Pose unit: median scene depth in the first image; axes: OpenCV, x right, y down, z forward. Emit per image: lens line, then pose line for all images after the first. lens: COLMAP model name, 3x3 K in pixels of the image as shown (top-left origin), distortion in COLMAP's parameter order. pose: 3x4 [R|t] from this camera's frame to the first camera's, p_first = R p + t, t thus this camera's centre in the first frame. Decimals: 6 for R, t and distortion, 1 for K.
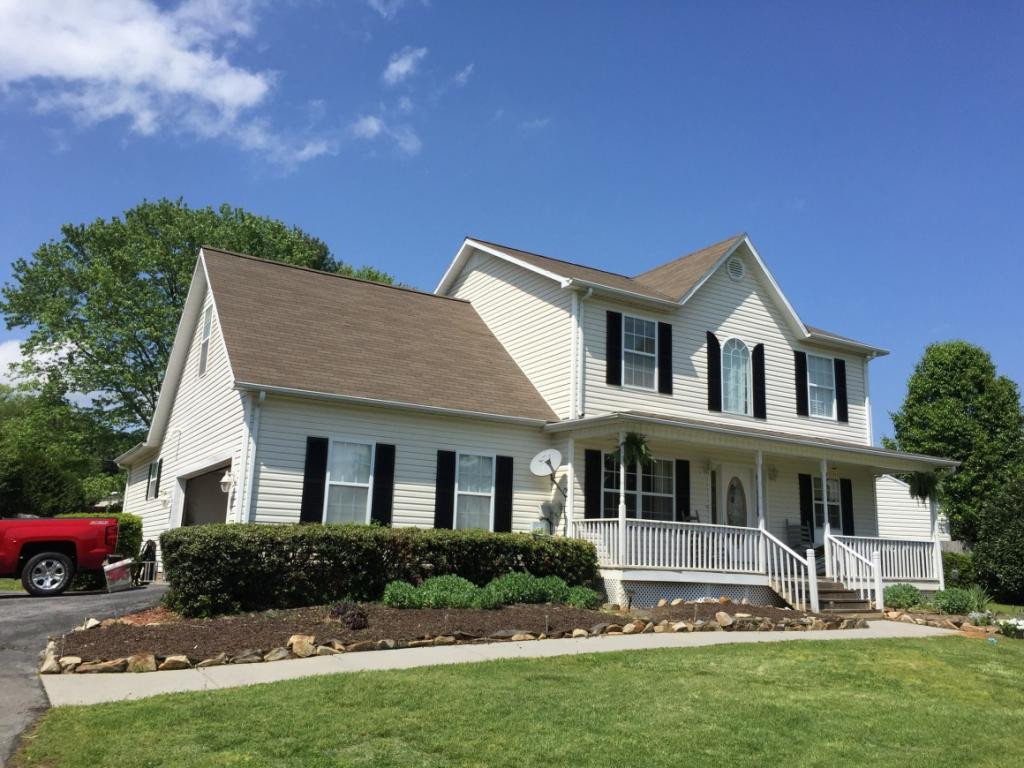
lens RADIAL K [[890.7, 0, 512.0], [0, 890.7, 384.0], [0, 0, 1]] dist [0.037105, -0.007497]
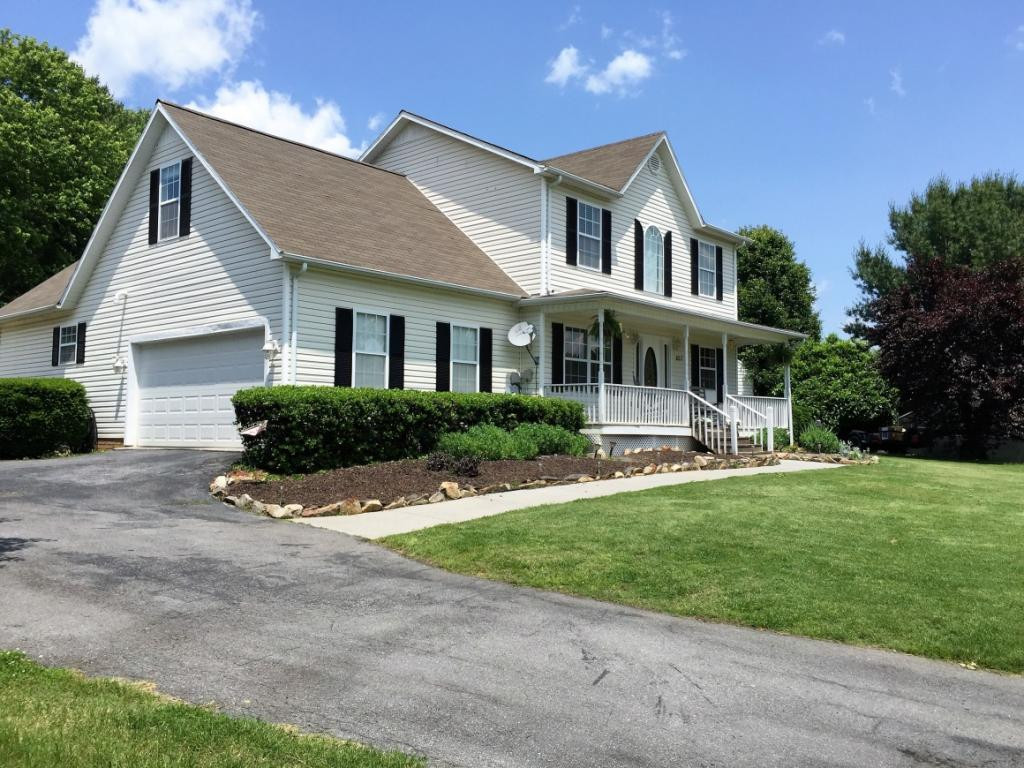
lens RADIAL K [[903.6, 0, 510.6], [0, 903.6, 406.9], [0, 0, 1]] dist [0.005406, -0.003812]
pose [[0.952736, -0.012013, 0.303563, -0.306695], [-0.042288, 0.984246, 0.171673, -0.015368], [-0.300843, -0.176396, 0.937218, -0.076356]]
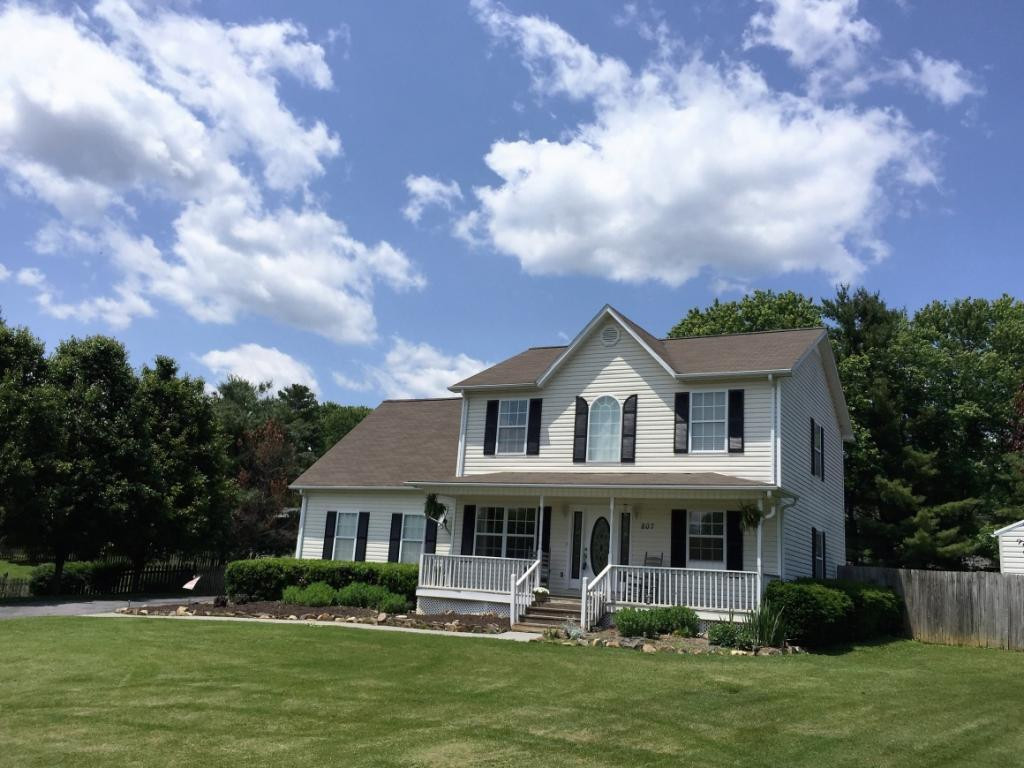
lens RADIAL K [[922.3, 0, 474.5], [0, 922.3, 382.2], [0, 0, 1]] dist [0.046778, 0.004811]
pose [[0.482028, -0.183489, -0.856727, 1.320469], [0.124548, 0.982245, -0.140296, 0.085812], [0.867258, -0.039077, 0.496323, 0.290156]]
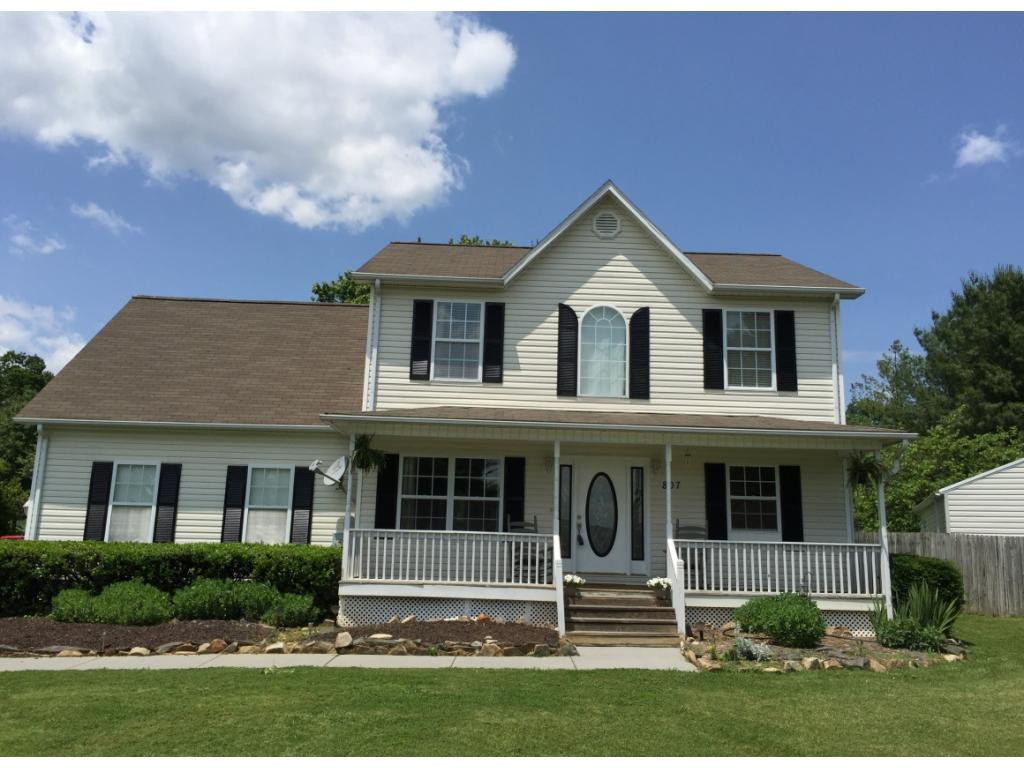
lens RADIAL K [[891.1, 0, 489.6], [0, 891.1, 407.6], [0, 0, 1]] dist [0.042163, -0.006110]
pose [[0.866690, -0.094631, -0.489790, 0.616287], [0.100353, 0.994844, -0.014637, 0.048981], [0.488650, -0.036466, 0.871718, 0.243301]]
